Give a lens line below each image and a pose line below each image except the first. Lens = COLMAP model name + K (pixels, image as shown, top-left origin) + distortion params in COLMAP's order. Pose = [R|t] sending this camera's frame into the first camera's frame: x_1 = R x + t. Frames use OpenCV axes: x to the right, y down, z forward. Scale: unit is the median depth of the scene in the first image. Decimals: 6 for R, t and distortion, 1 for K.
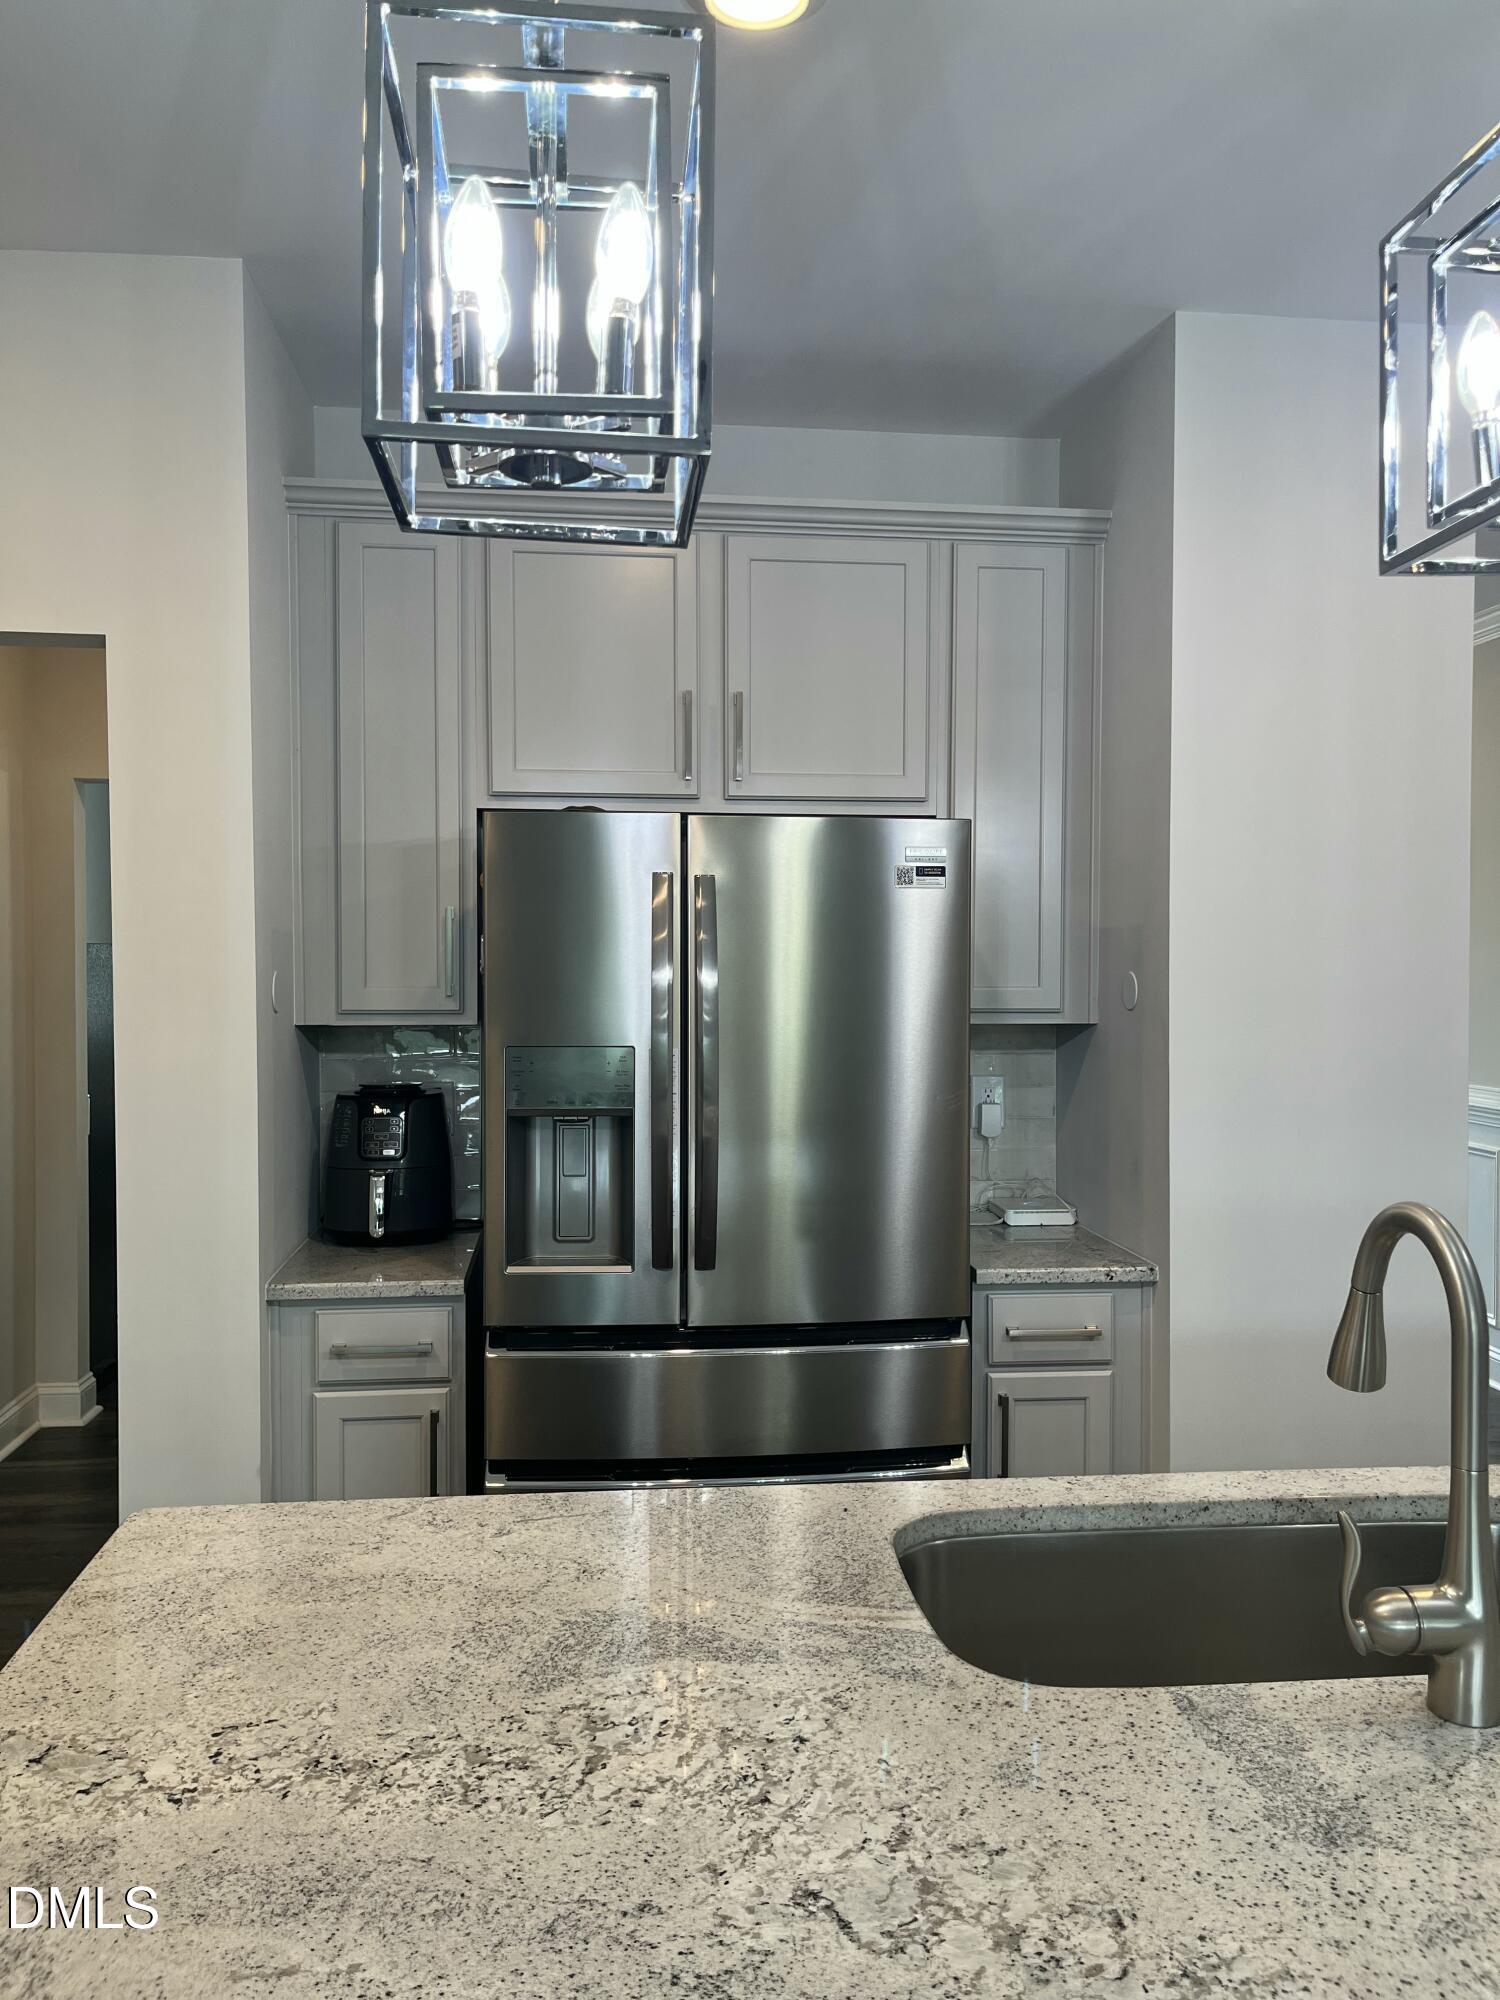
lens RADIAL K [[1506.8, 0, 755.4], [0, 1506.8, 990.1], [0, 0, 1]] dist [0.054970, -0.070502]
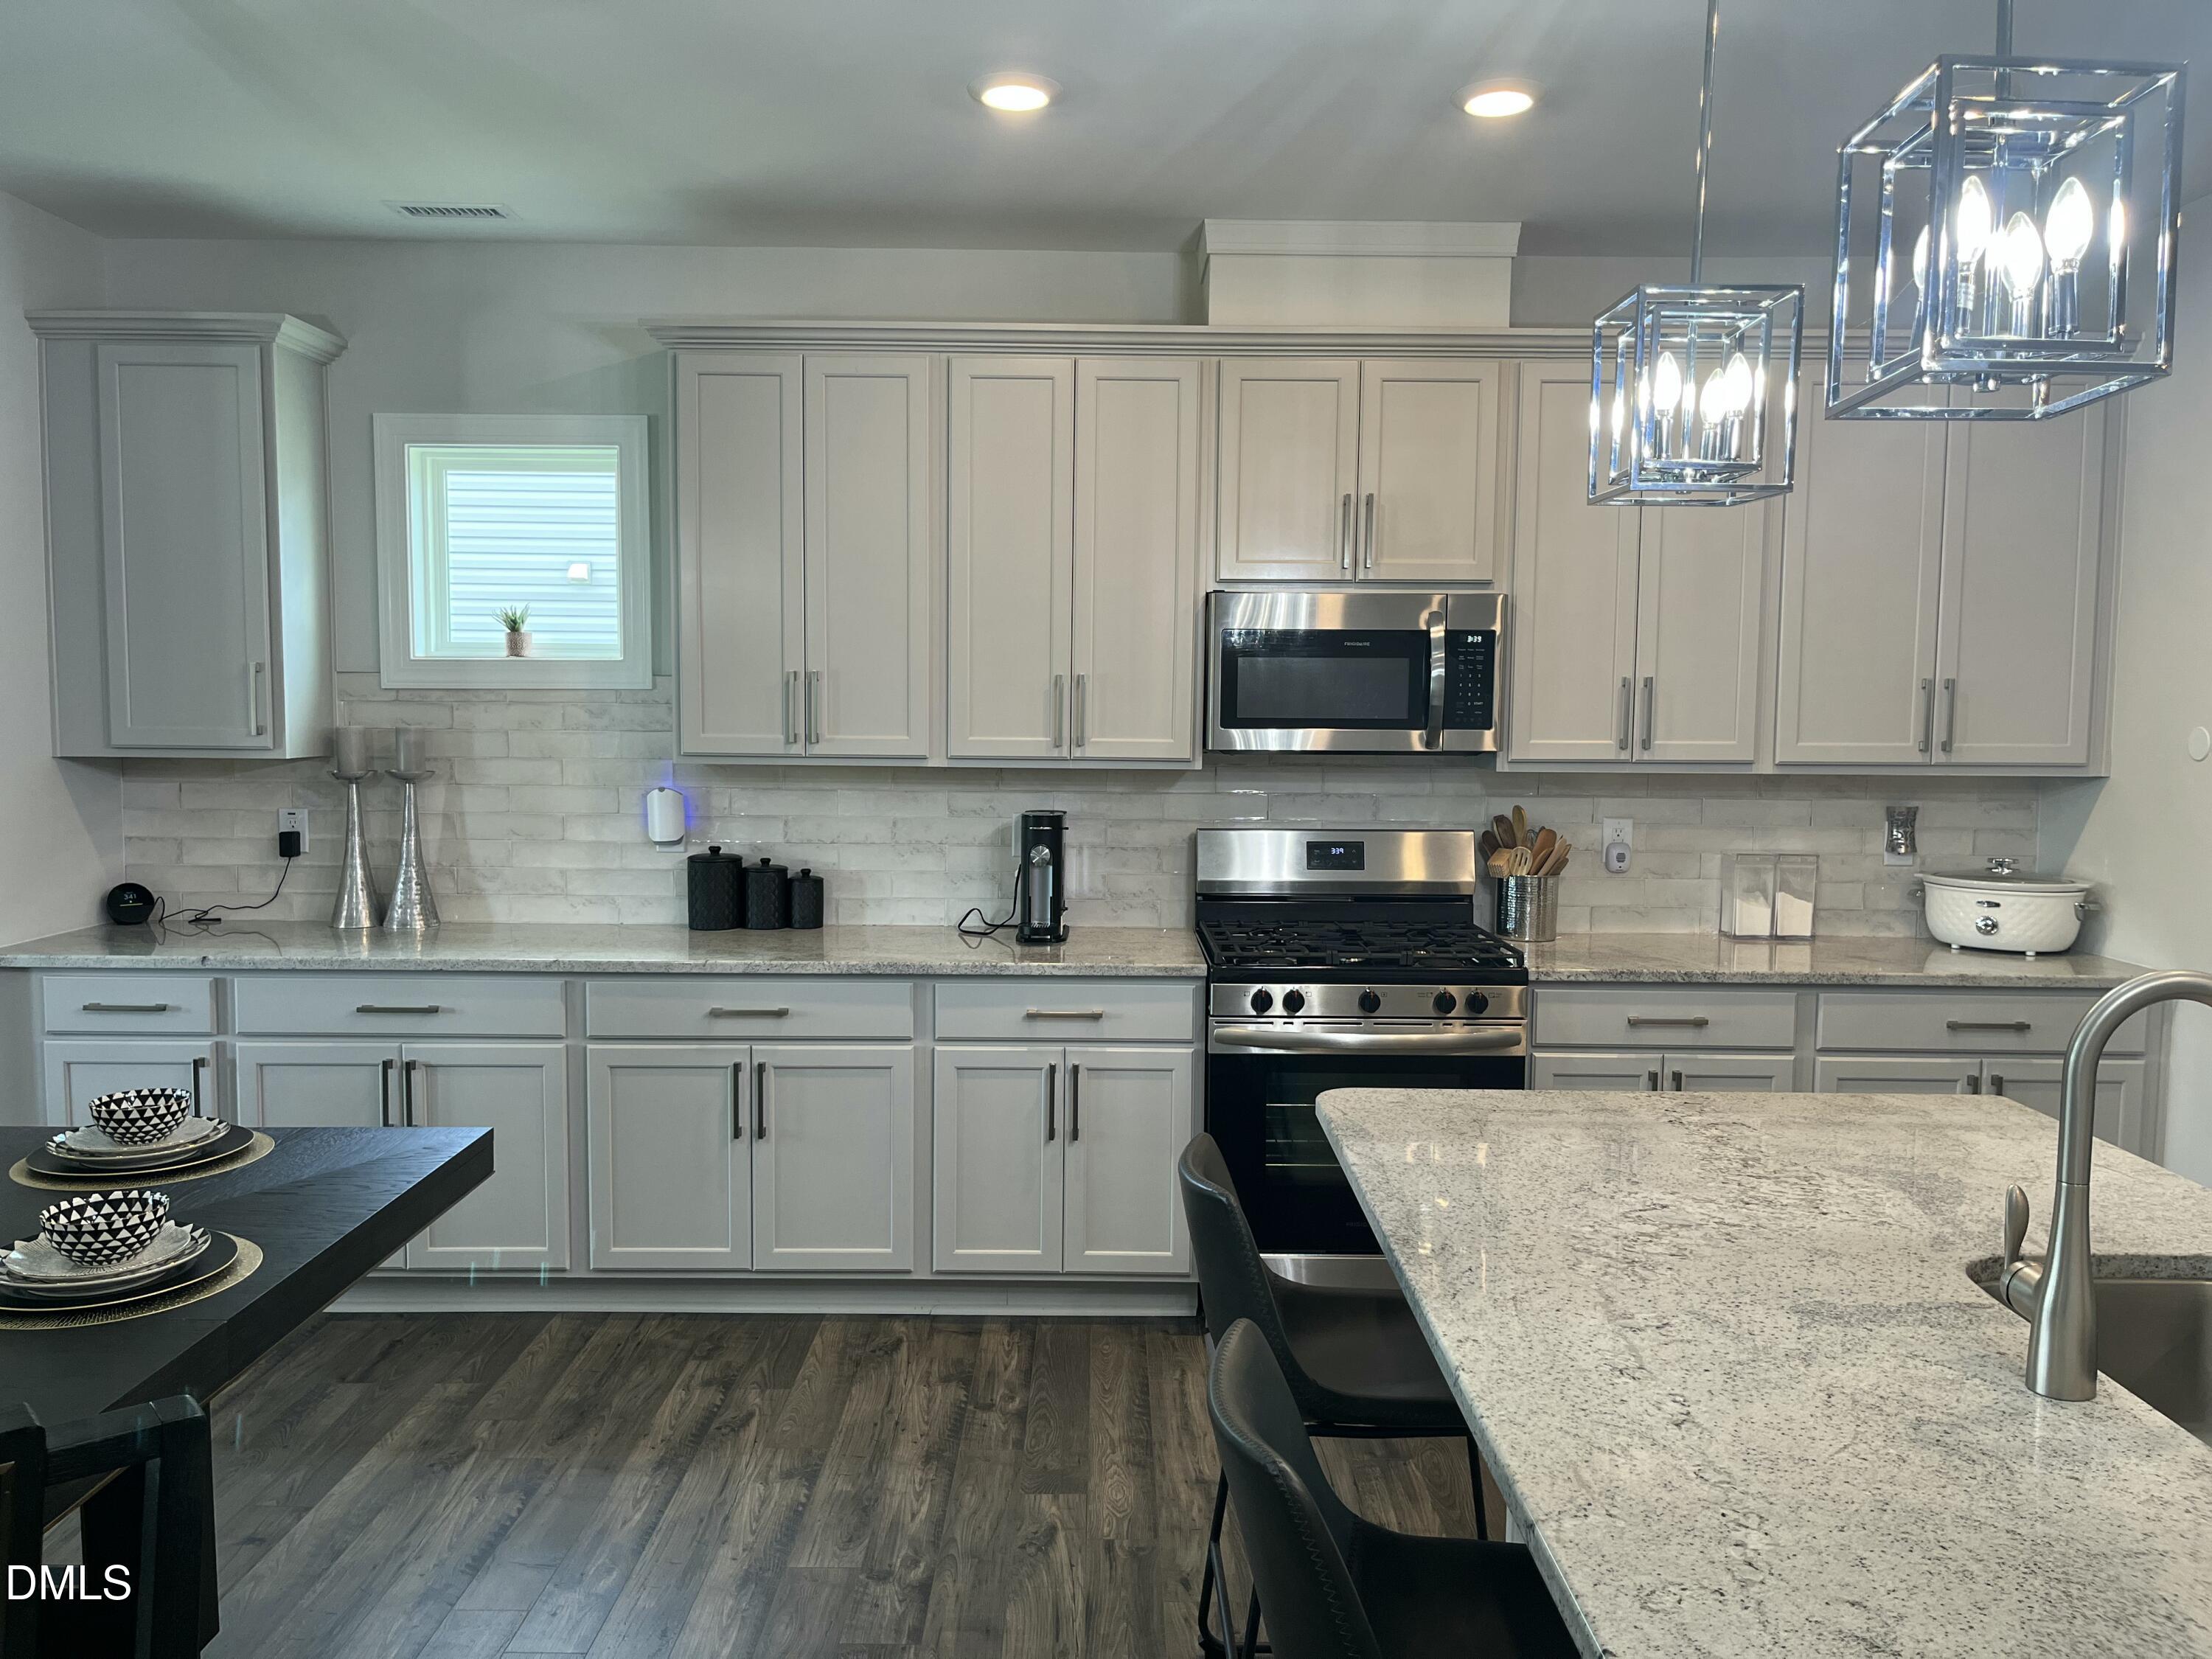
lens RADIAL K [[1666.5, 0, 1116.5], [0, 1666.5, 828.0], [0, 0, 1]] dist [0.054970, -0.070502]
pose [[-0.111919, 0.067323, -0.991434, 1.997439], [-0.022695, 0.997269, 0.070281, -0.029673], [0.993458, 0.030367, -0.110085, 0.462155]]
